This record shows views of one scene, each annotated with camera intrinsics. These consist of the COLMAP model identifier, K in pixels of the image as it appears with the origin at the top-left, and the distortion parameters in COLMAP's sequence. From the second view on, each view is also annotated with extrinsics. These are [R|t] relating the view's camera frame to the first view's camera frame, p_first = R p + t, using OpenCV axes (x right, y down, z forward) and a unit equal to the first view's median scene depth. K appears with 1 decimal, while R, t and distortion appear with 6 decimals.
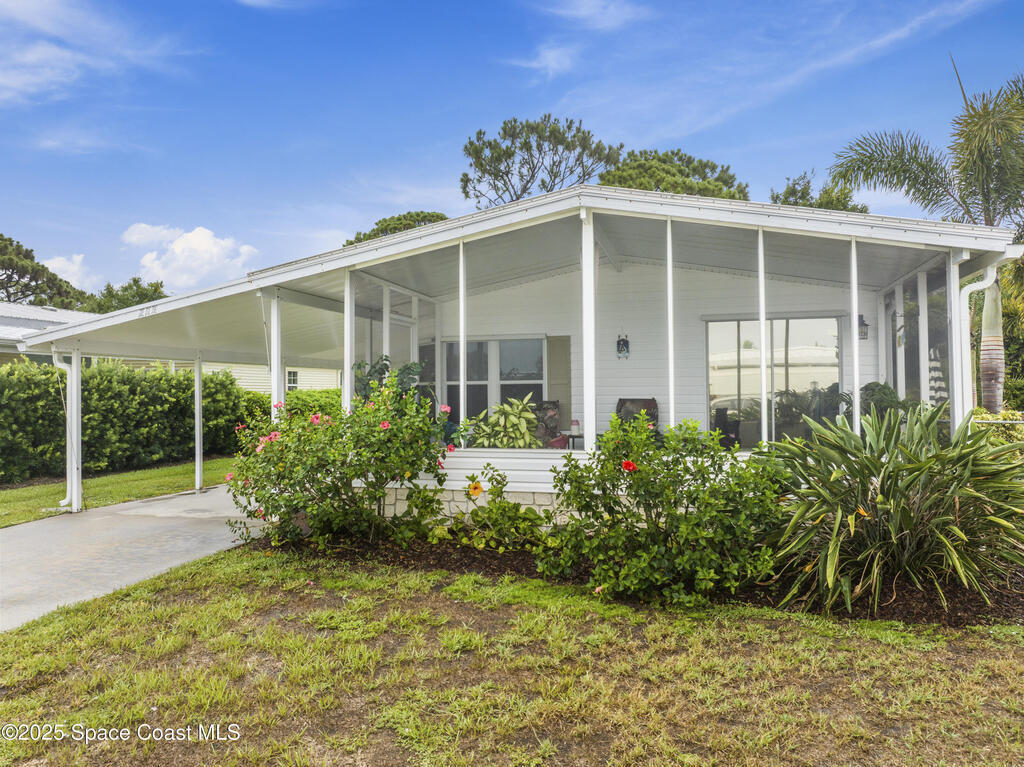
lens RADIAL K [[714.4, 0, 512.0], [0, 714.4, 383.5], [0, 0, 1]] dist [-0.040979, 0.001799]
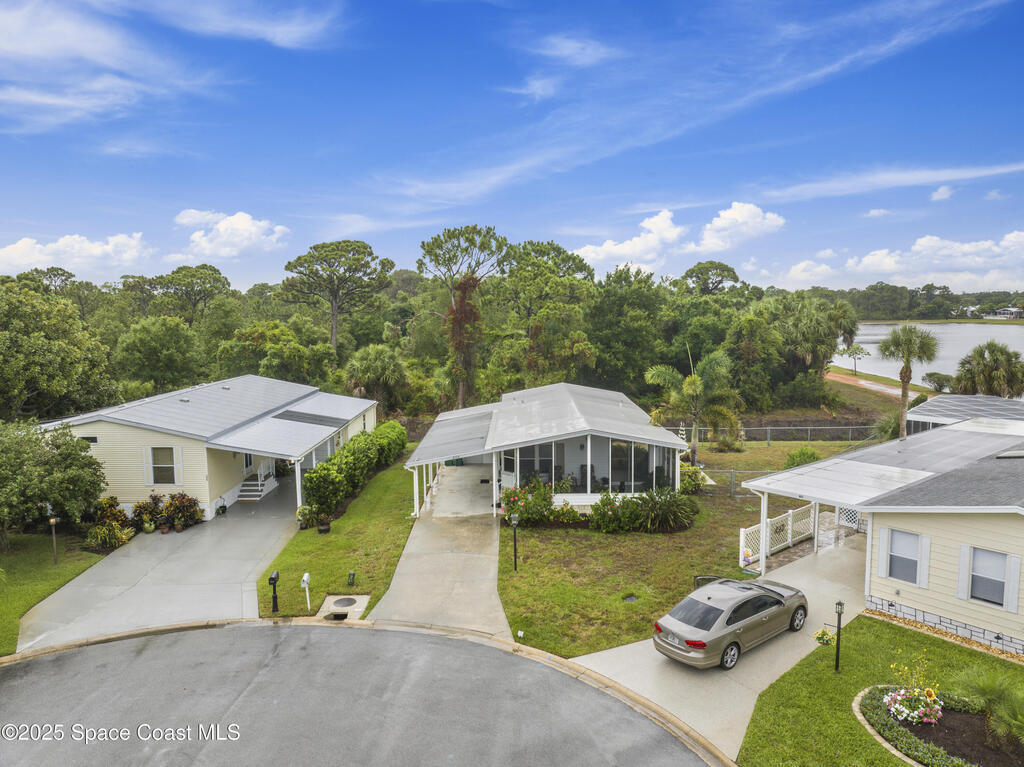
lens RADIAL K [[713.1, 0, 512.0], [0, 713.1, 383.5], [0, 0, 1]] dist [-0.040349, -0.000024]
pose [[0.964975, -0.027698, 0.260876, -1.243251], [-0.003114, 0.993132, 0.116961, -0.919663], [-0.262324, -0.113677, 0.958261, -2.427607]]
